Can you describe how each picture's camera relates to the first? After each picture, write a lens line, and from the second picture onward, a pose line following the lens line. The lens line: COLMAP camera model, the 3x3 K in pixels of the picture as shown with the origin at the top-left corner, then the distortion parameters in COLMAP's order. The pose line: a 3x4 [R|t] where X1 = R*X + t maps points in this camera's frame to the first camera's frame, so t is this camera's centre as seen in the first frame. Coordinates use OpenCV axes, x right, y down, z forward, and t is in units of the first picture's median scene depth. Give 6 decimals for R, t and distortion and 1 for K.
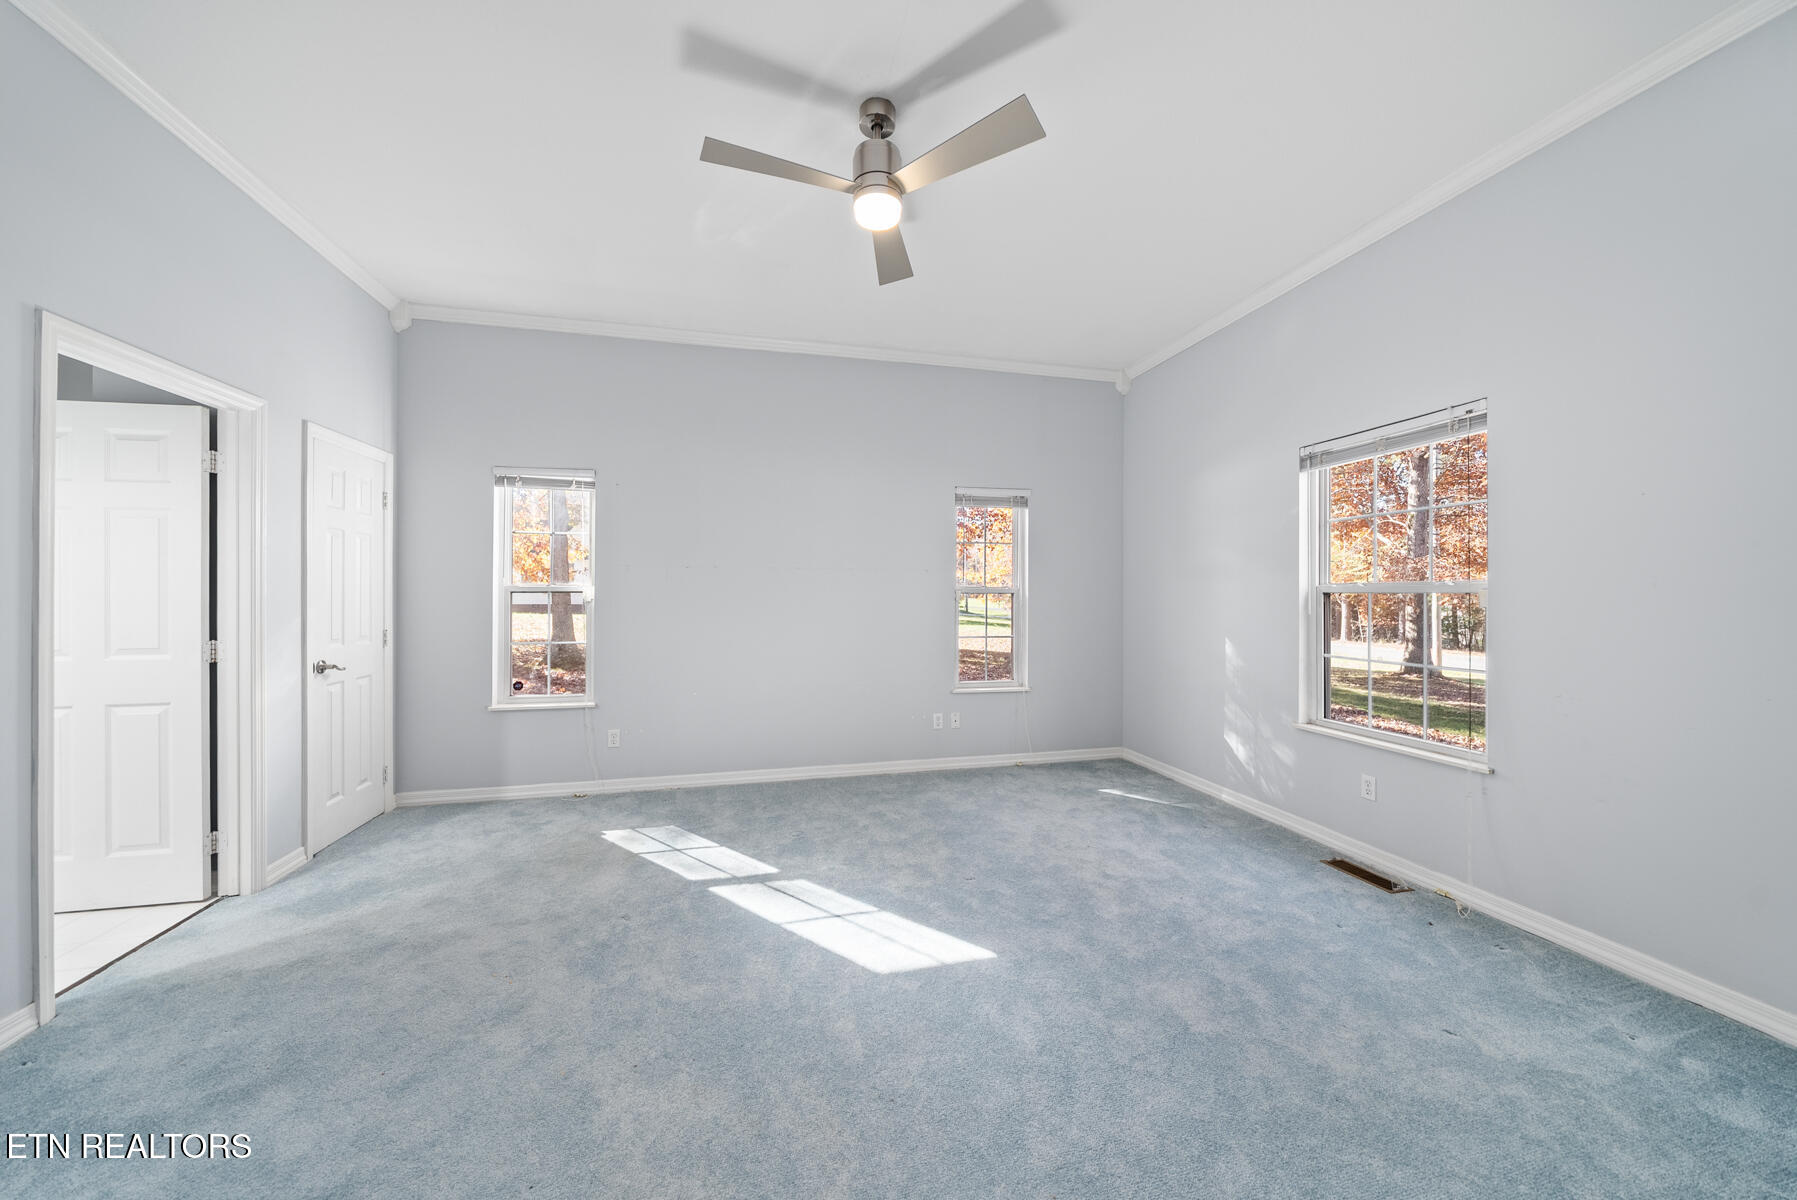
lens RADIAL K [[618.4, 0, 893.2], [0, 618.4, 597.8], [0, 0, 1]] dist [-0.007854, -0.000098]
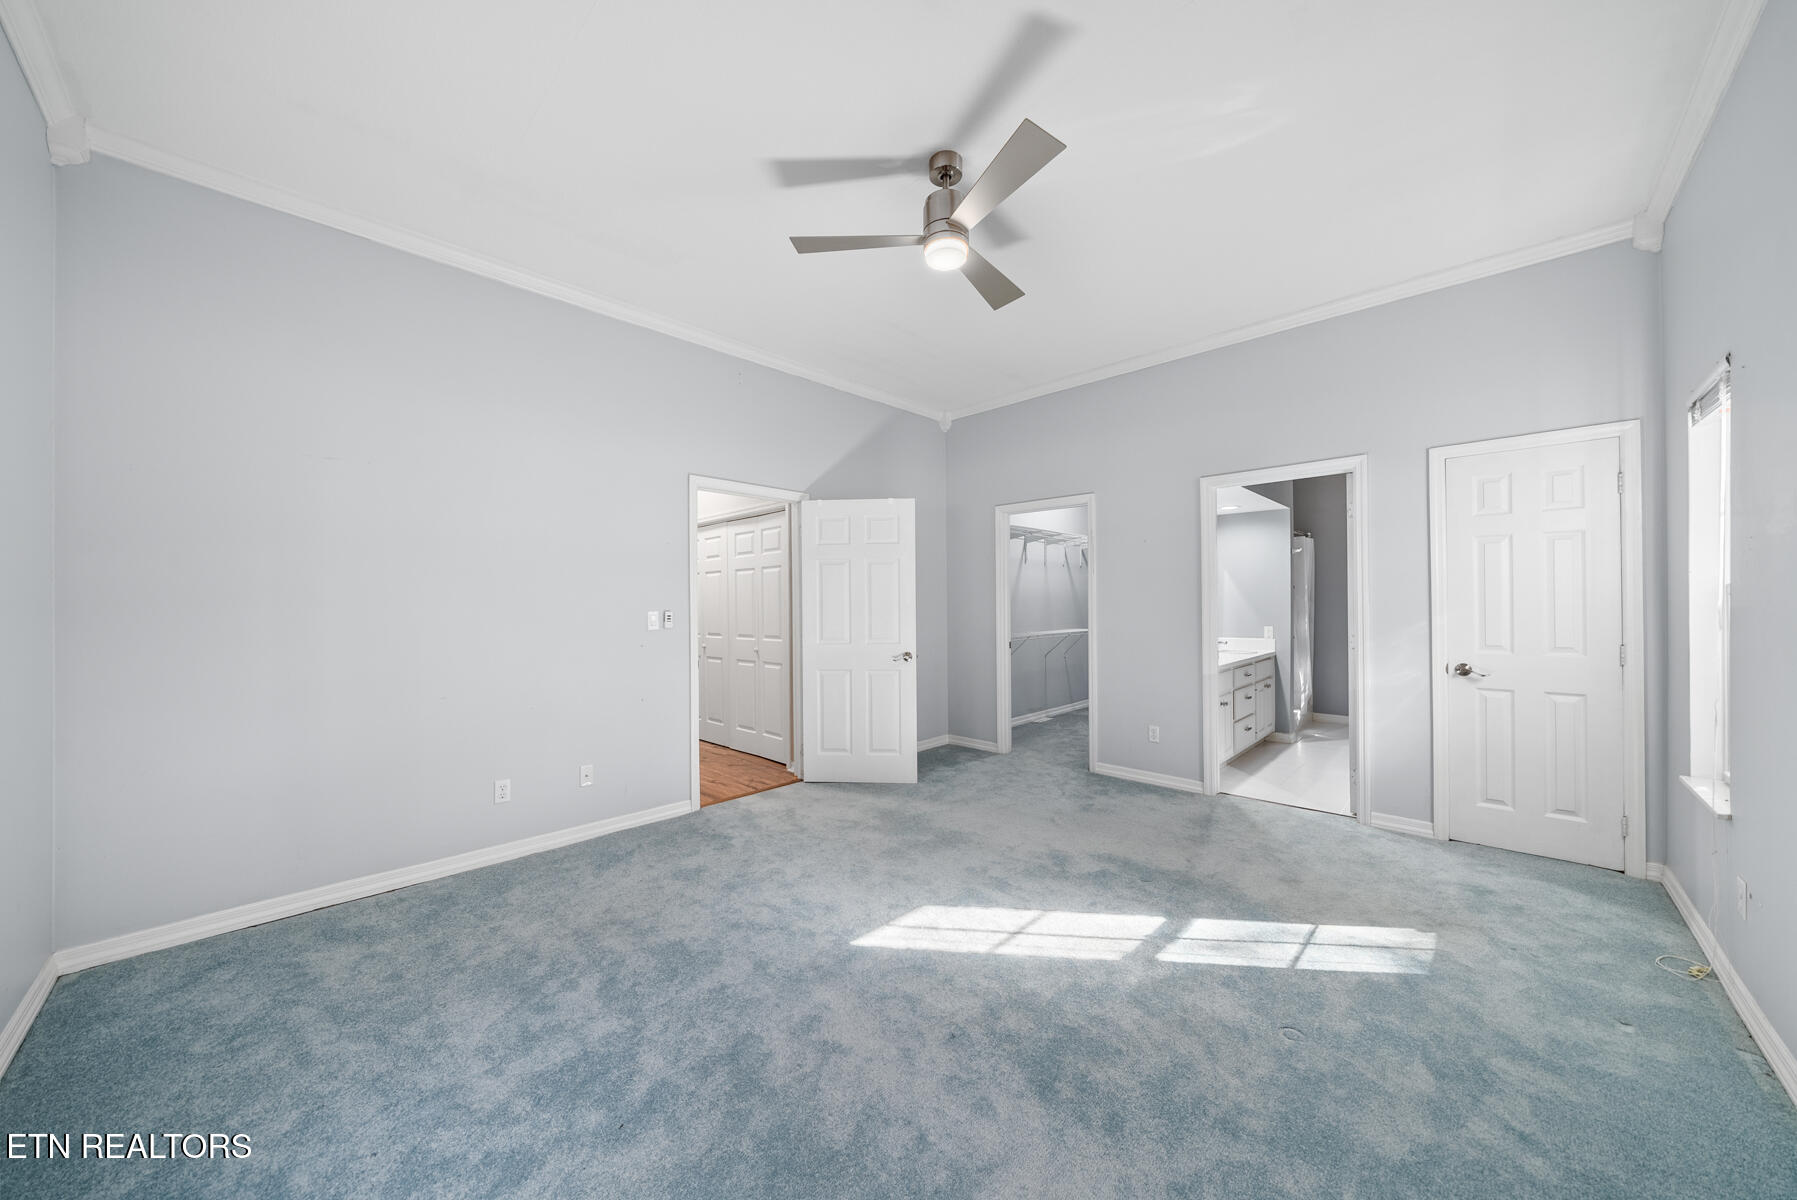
lens RADIAL K [[618.4, 0, 893.2], [0, 618.4, 597.8], [0, 0, 1]] dist [-0.007854, -0.000098]
pose [[-0.841771, -0.003397, -0.539825, 0.479685], [0.000796, 0.999971, -0.007535, -0.003015], [0.539835, -0.006772, -0.841744, 1.383227]]
